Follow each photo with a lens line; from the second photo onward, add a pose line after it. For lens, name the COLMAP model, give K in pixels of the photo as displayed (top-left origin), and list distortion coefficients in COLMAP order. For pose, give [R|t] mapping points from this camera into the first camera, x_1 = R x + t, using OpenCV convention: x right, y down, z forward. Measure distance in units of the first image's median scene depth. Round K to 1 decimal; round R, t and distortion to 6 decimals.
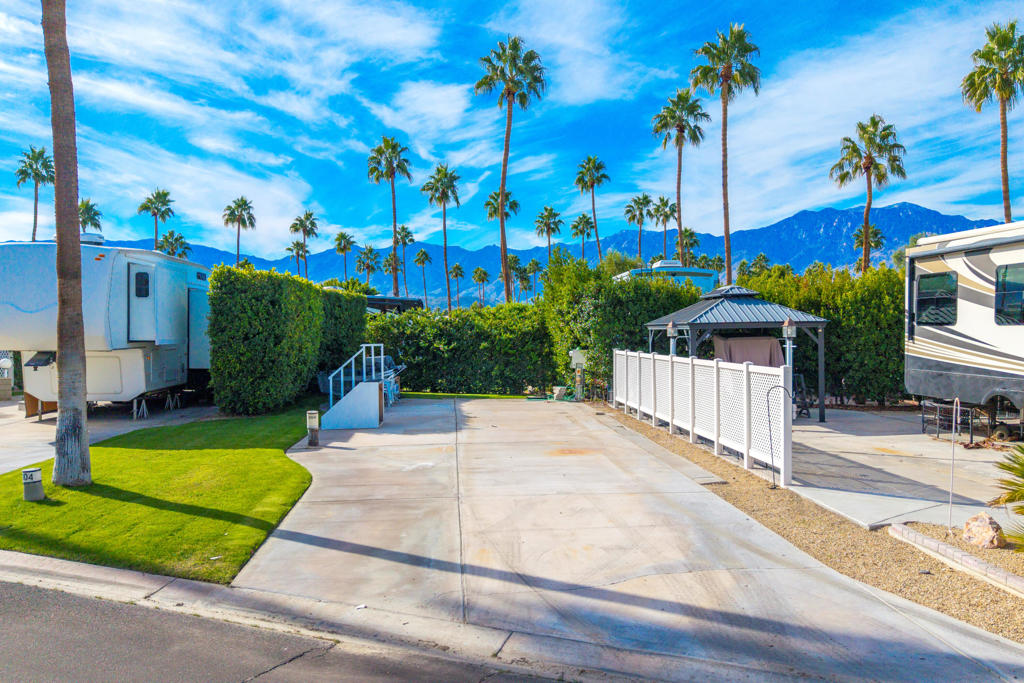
lens RADIAL K [[817.5, 0, 536.7], [0, 817.5, 345.3], [0, 0, 1]] dist [0.035757, -0.046826]
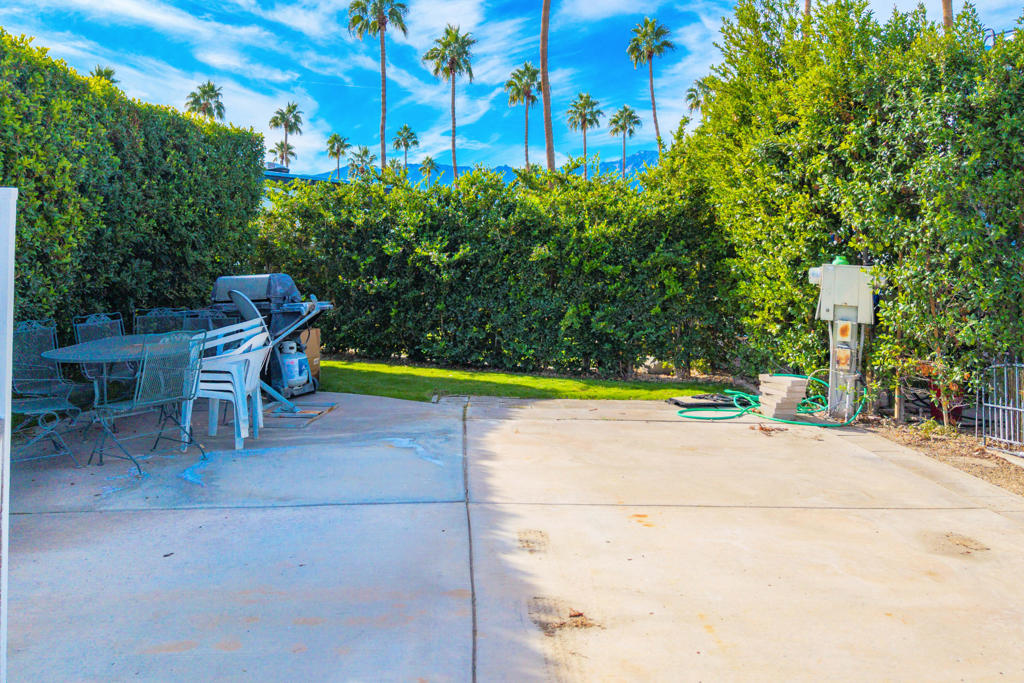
lens RADIAL K [[846.4, 0, 504.2], [0, 846.4, 252.0], [0, 0, 1]] dist [0.034504, -0.049926]
pose [[0.998632, 0.013364, -0.050553, -0.060899], [-0.014479, 0.999658, -0.021756, 0.008946], [0.050245, 0.022459, 0.998484, 0.586400]]
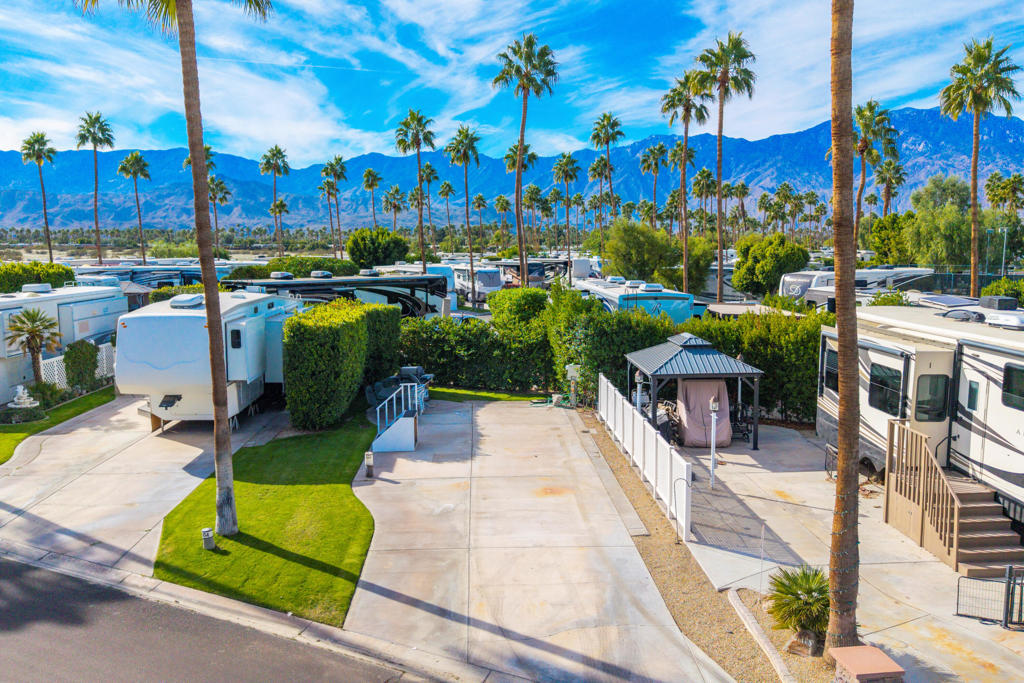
lens RADIAL K [[817.5, 0, 504.9], [0, 817.5, 352.9], [0, 0, 1]] dist [0.035757, -0.046826]
pose [[0.997658, 0.009352, -0.067753, 0.028888], [-0.001030, 0.992548, 0.121847, -0.145714], [0.068387, -0.121492, 0.990234, -0.192910]]
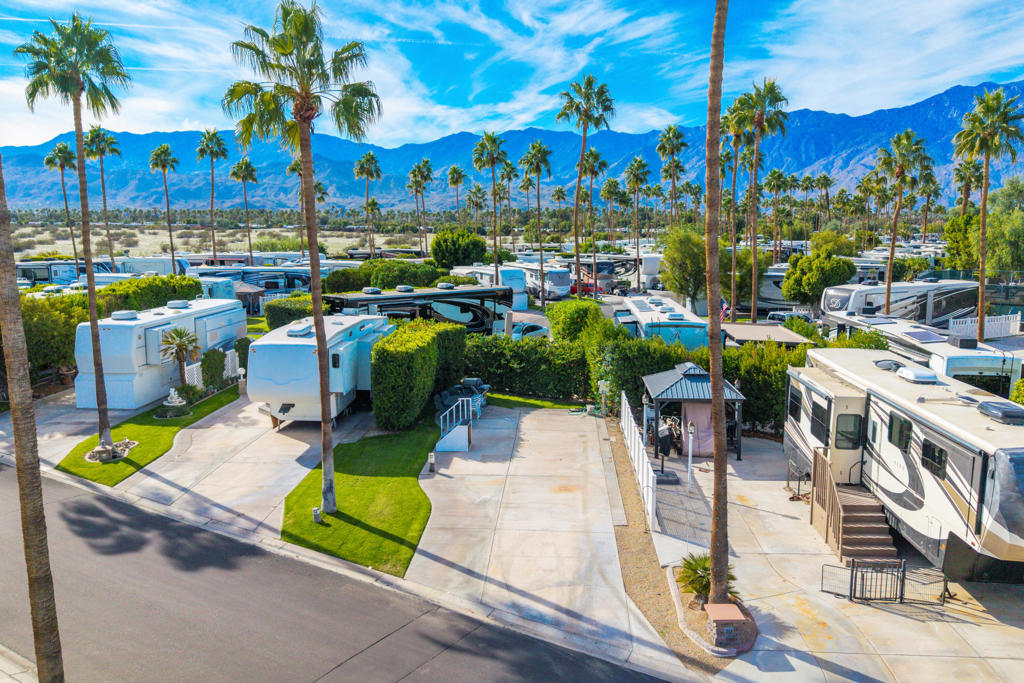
lens RADIAL K [[817.5, 0, 501.6], [0, 817.5, 352.9], [0, 0, 1]] dist [0.035757, -0.046826]
pose [[0.984121, 0.031918, -0.174603, 0.113220], [-0.005751, 0.988917, 0.148360, -0.238284], [0.177403, -0.145000, 0.973398, -0.418130]]
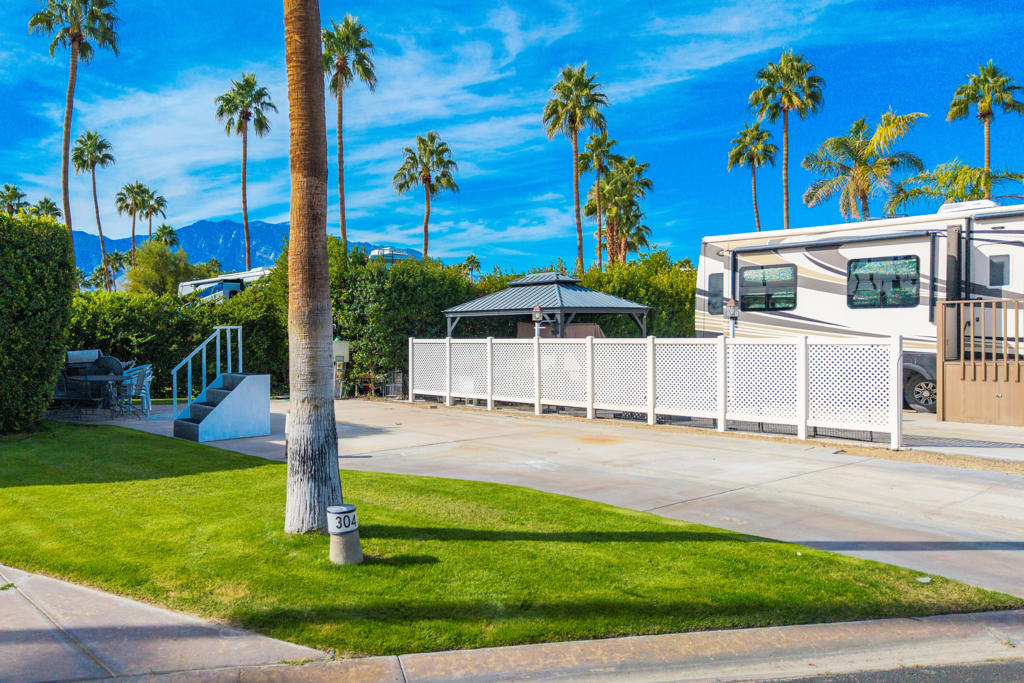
lens RADIAL K [[817.5, 0, 438.9], [0, 817.5, 356.3], [0, 0, 1]] dist [0.035757, -0.046826]
pose [[0.826043, -0.011432, 0.563491, -0.323486], [0.009803, 0.999934, 0.005915, 0.016508], [-0.563521, 0.000638, 0.826101, 0.186292]]
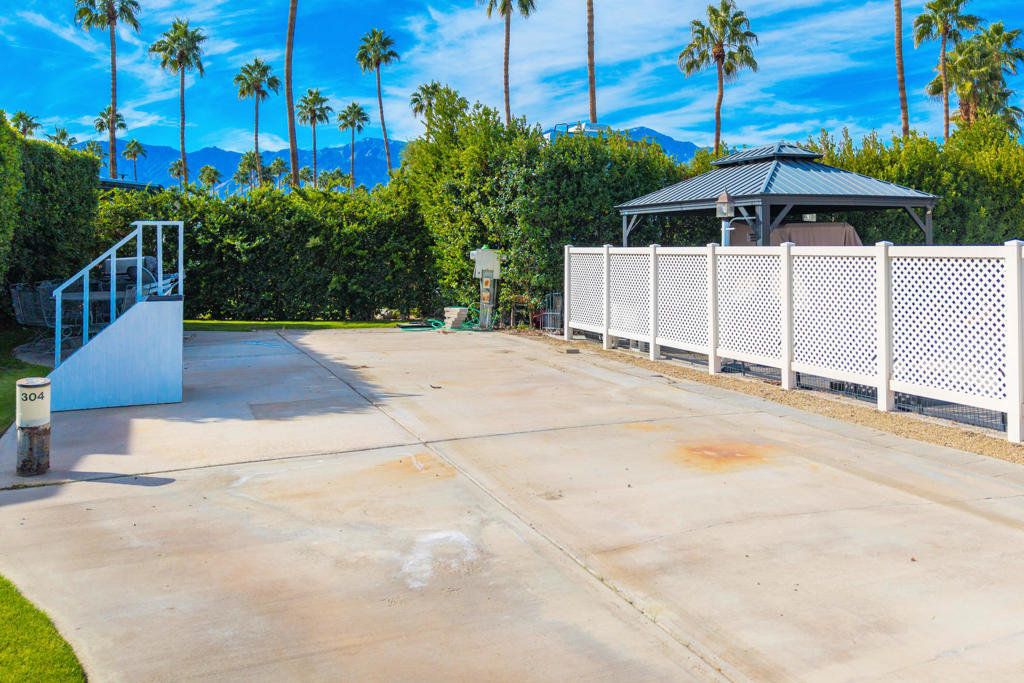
lens RADIAL K [[862.0, 0, 577.3], [0, 862.0, 232.5], [0, 0, 1]] dist [0.033524, -0.050332]
pose [[0.939681, 0.014708, 0.341735, -0.100521], [-0.002646, 0.999358, -0.035735, 0.015317], [-0.342041, 0.032675, 0.939117, 0.310731]]
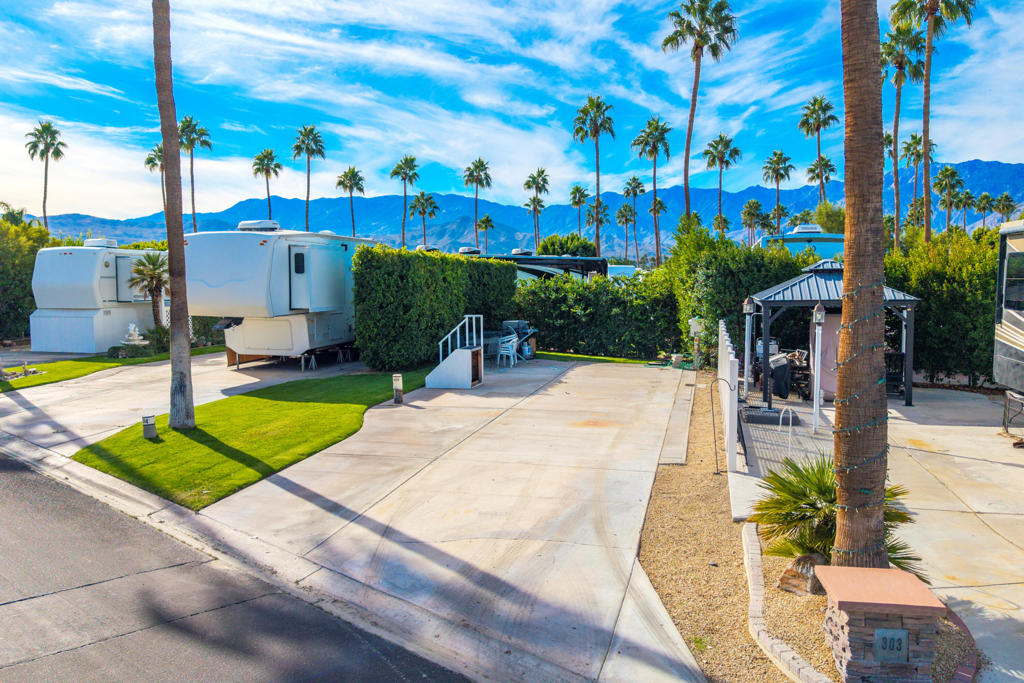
lens RADIAL K [[817.5, 0, 506.3], [0, 817.5, 348.1], [0, 0, 1]] dist [0.035757, -0.046826]
pose [[0.939669, 0.032683, -0.340519, 0.158733], [-0.008805, 0.997406, 0.071436, -0.025566], [0.341971, -0.064128, 0.937520, -0.033935]]
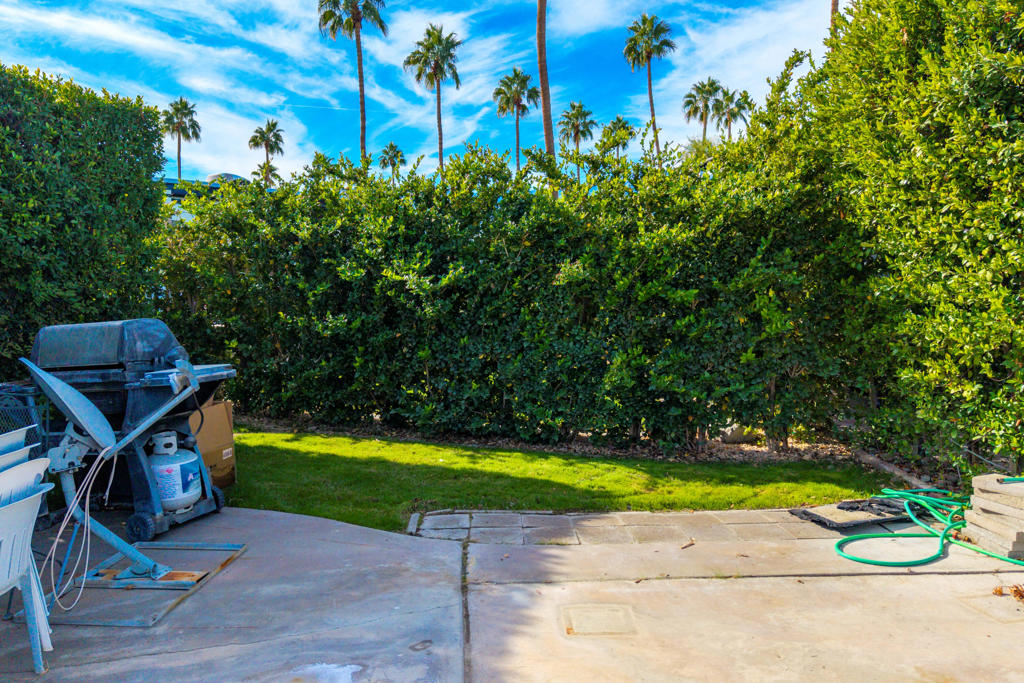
lens RADIAL K [[817.5, 0, 511.7], [0, 817.5, 357.0], [0, 0, 1]] dist [0.035757, -0.046826]
pose [[0.999512, -0.006321, -0.030579, -0.075014], [0.008807, 0.996605, 0.081855, 0.005430], [0.029957, -0.082085, 0.996175, 0.730475]]
